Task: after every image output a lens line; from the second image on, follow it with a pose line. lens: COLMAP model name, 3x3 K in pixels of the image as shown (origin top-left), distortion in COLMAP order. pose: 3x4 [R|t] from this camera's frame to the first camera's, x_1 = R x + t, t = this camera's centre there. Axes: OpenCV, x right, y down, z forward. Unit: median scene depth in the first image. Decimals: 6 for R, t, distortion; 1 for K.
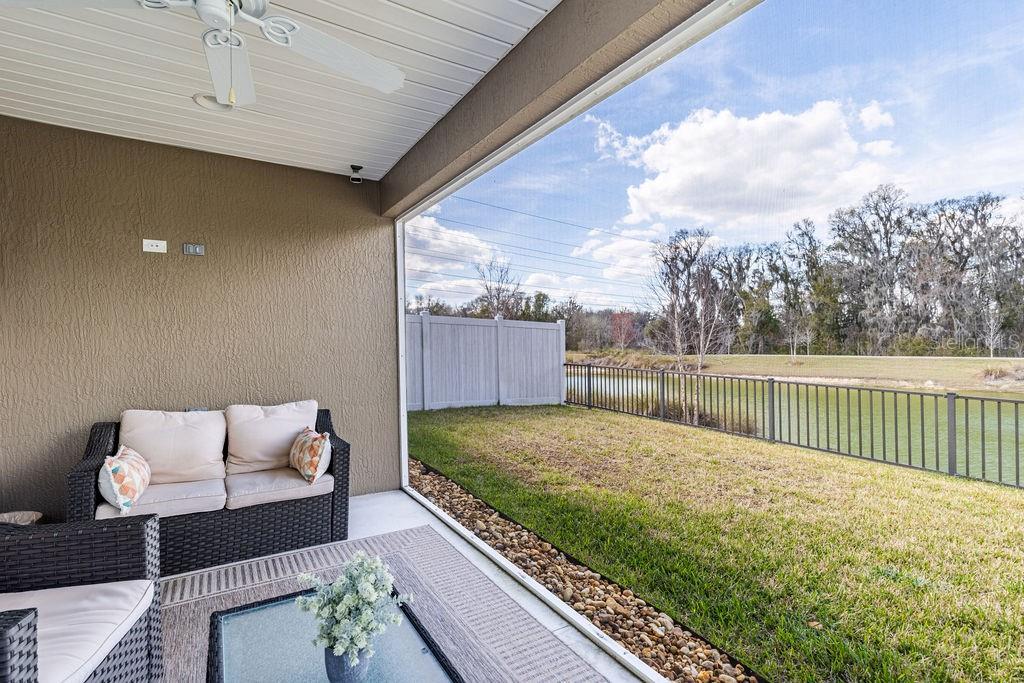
lens RADIAL K [[459.9, 0, 508.0], [0, 459.9, 340.1], [0, 0, 1]] dist [0.003046, 0.001553]
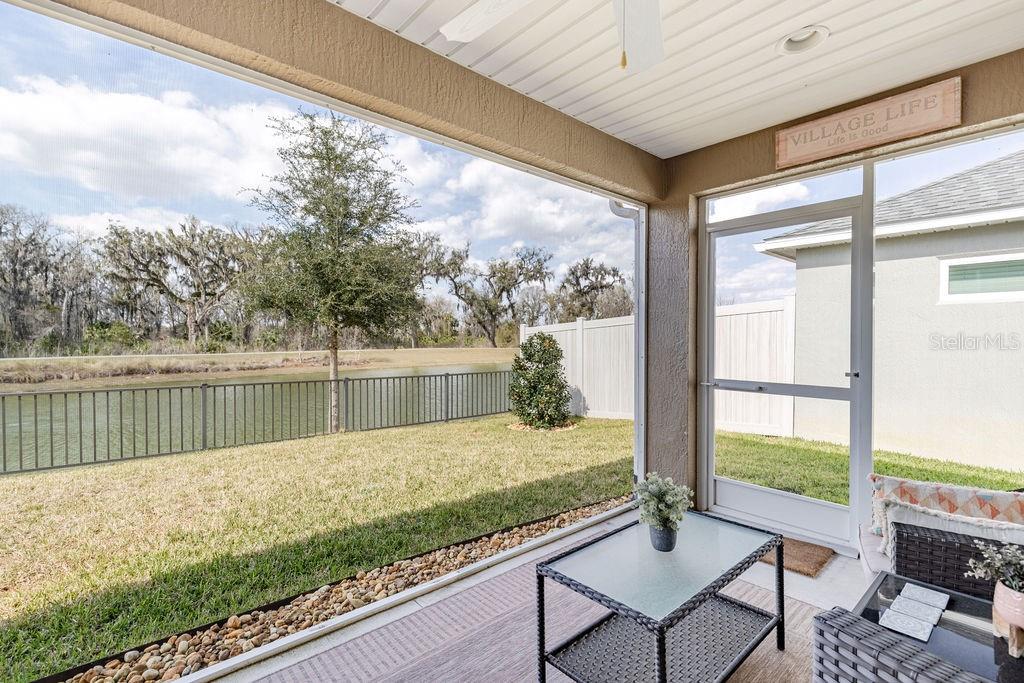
lens RADIAL K [[464.1, 0, 512.0], [0, 464.1, 341.5], [0, 0, 1]] dist [0.004265, 0.000605]
pose [[-0.183021, 0.005933, 0.983091, -0.826274], [-0.026129, 0.999599, -0.010897, -0.006875], [-0.982762, -0.027682, -0.182793, 0.789621]]
